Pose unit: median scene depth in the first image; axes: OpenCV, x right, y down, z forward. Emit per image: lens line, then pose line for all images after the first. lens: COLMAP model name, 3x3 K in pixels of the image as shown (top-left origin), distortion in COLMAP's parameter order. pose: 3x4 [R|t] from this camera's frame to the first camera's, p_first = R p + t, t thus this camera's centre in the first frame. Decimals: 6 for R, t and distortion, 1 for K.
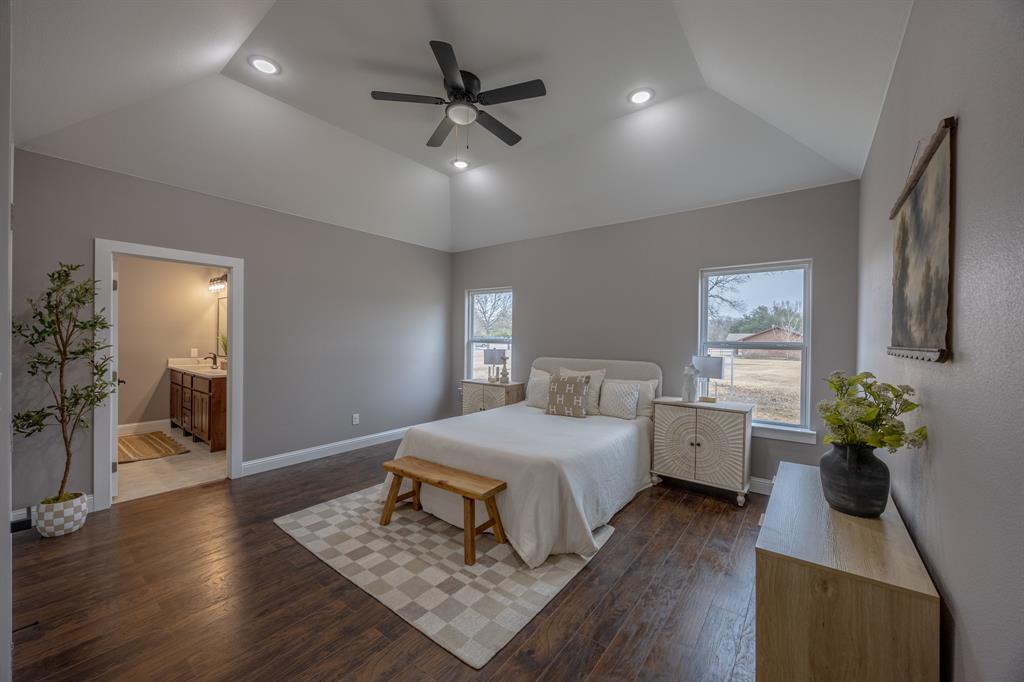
lens RADIAL K [[387.6, 0, 512.2], [0, 387.6, 340.9], [0, 0, 1]] dist [-0.003132, 0.000982]
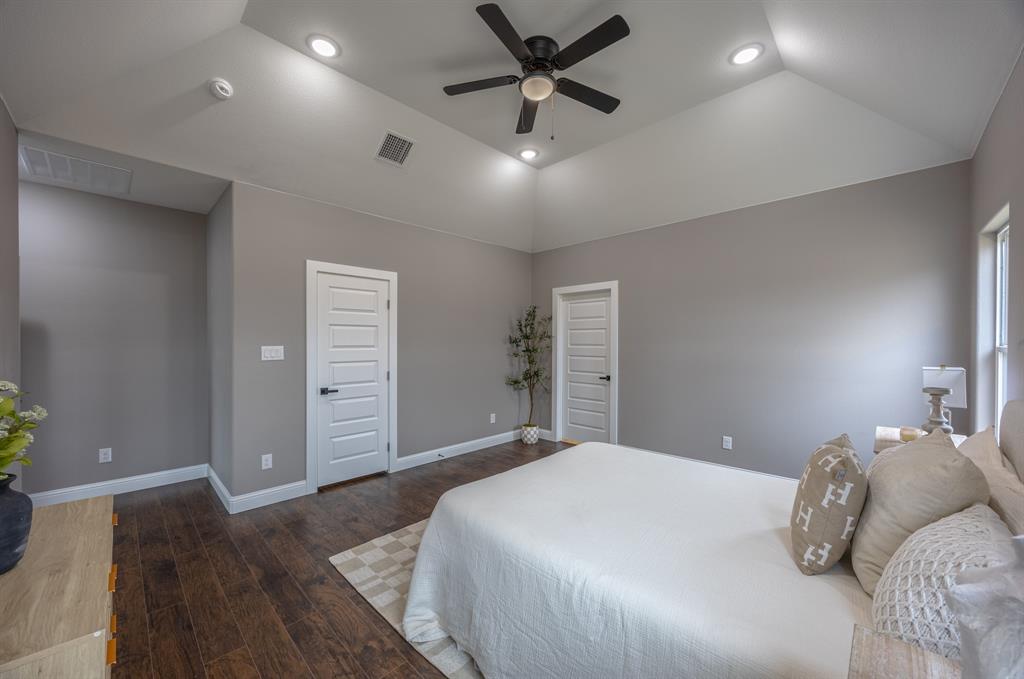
lens RADIAL K [[387.6, 0, 508.5], [0, 387.6, 342.5], [0, 0, 1]] dist [-0.003132, 0.000982]
pose [[-0.115796, -0.002936, -0.993269, 1.108049], [-0.006356, 0.999977, -0.002215, -0.009386], [0.993253, 0.006057, -0.115812, 1.537861]]
